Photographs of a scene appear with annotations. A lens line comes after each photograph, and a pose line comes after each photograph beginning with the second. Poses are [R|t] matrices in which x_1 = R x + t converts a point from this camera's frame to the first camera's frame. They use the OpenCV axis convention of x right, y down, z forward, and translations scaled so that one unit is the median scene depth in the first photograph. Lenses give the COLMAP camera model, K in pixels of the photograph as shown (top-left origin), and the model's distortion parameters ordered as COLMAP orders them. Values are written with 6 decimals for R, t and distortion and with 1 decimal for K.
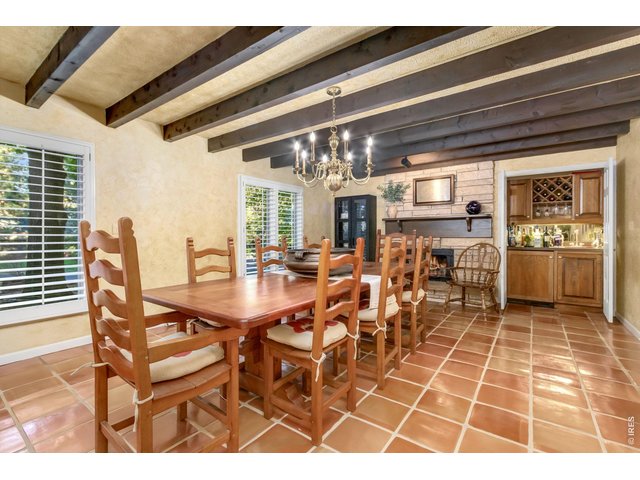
lens RADIAL K [[292.1, 0, 317.2], [0, 292.1, 238.8], [0, 0, 1]] dist [0.002205, -0.000335]
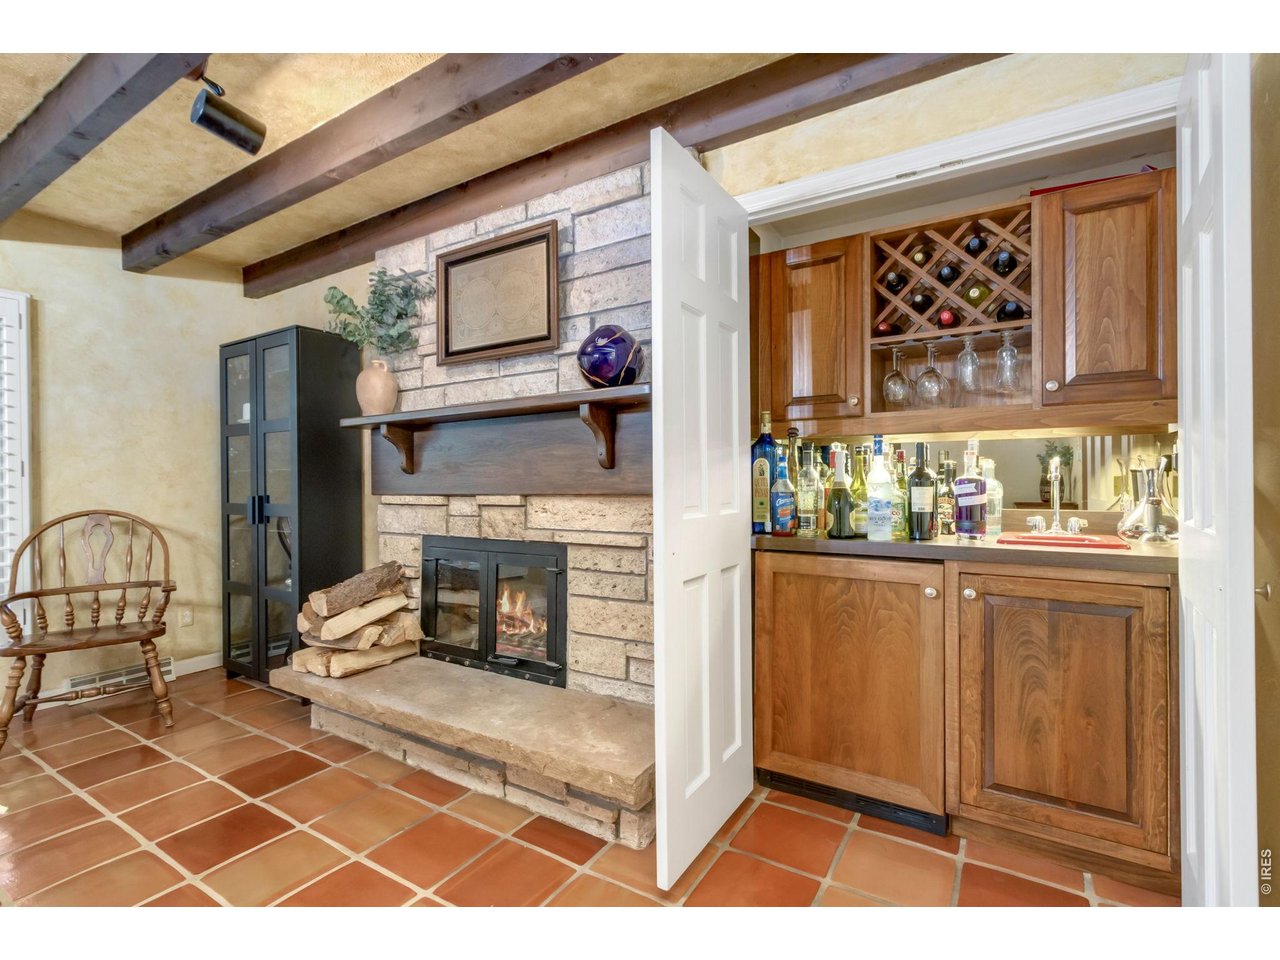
lens RADIAL K [[584.1, 0, 646.6], [0, 584.1, 483.4], [0, 0, 1]] dist [0.002205, -0.000335]
pose [[0.998010, -0.001089, 0.063041, 0.556774], [0.001713, 0.999950, -0.009854, -0.008762], [-0.063027, 0.009942, 0.997962, 0.584746]]
